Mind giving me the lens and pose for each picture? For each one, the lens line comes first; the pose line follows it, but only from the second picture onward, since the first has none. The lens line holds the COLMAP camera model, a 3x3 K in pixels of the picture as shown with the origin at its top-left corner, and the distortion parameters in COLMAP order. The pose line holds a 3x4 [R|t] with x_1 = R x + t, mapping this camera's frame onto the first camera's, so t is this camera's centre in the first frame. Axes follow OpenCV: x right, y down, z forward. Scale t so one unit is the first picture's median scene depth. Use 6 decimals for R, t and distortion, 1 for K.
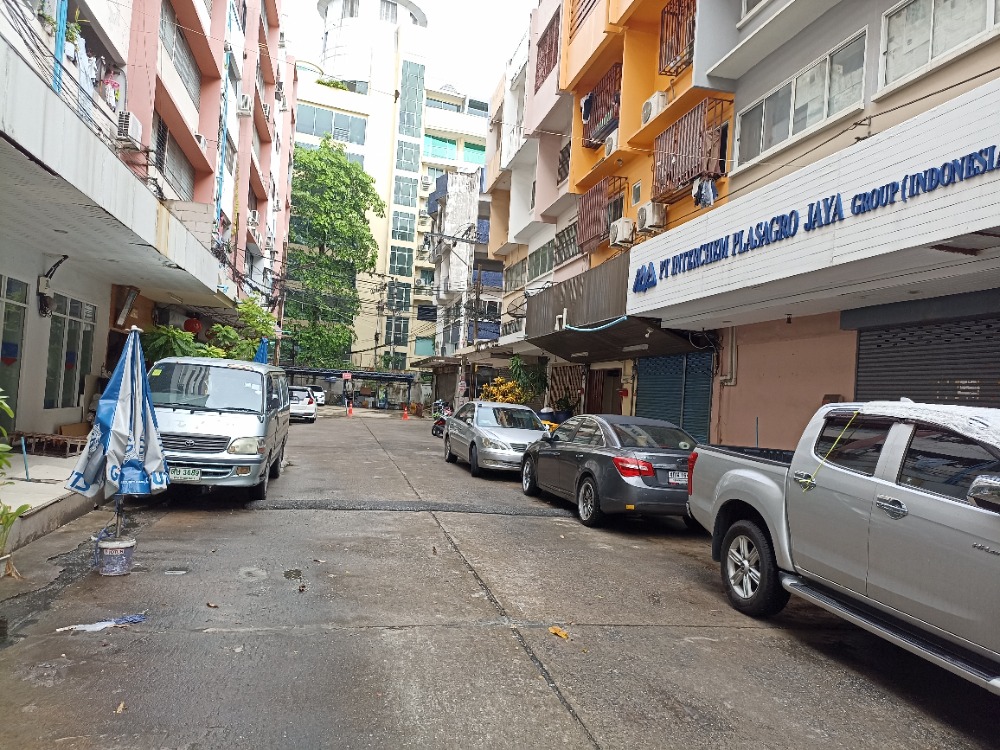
lens RADIAL K [[734.0, 0, 497.6], [0, 734.0, 378.8], [0, 0, 1]] dist [0.040073, -0.036422]
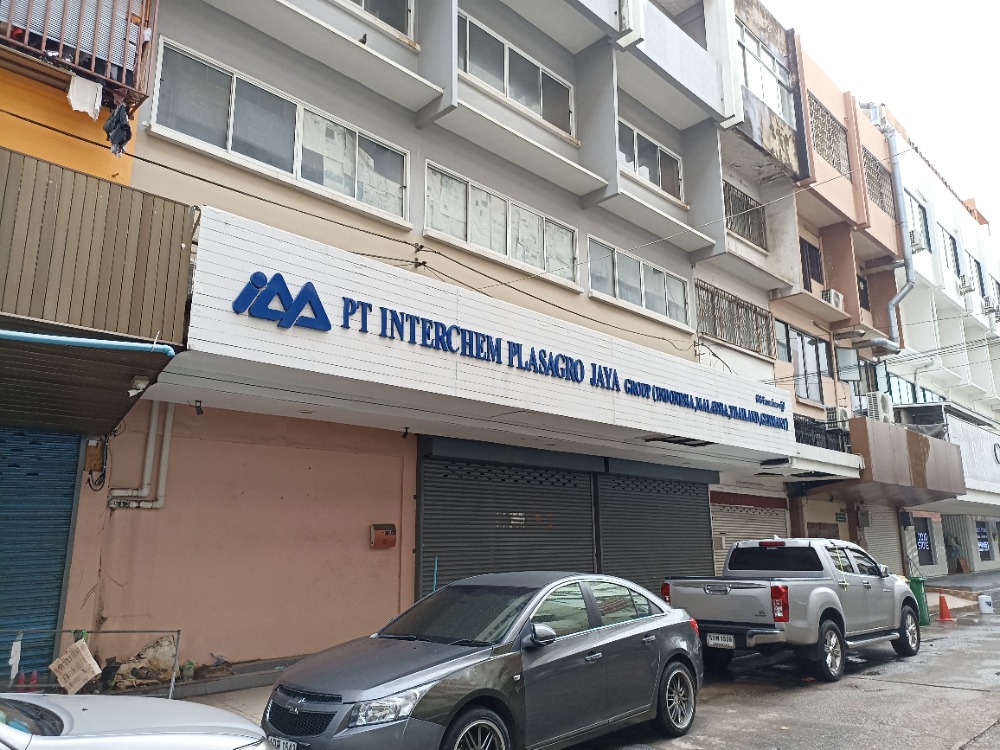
lens RADIAL K [[734.0, 0, 508.3], [0, 734.0, 378.5], [0, 0, 1]] dist [0.040073, -0.036422]
pose [[-0.547251, 0.126065, 0.827420, -0.349627], [-0.044676, 0.982782, -0.179285, 0.001119], [-0.835775, -0.135080, -0.532197, 1.311294]]
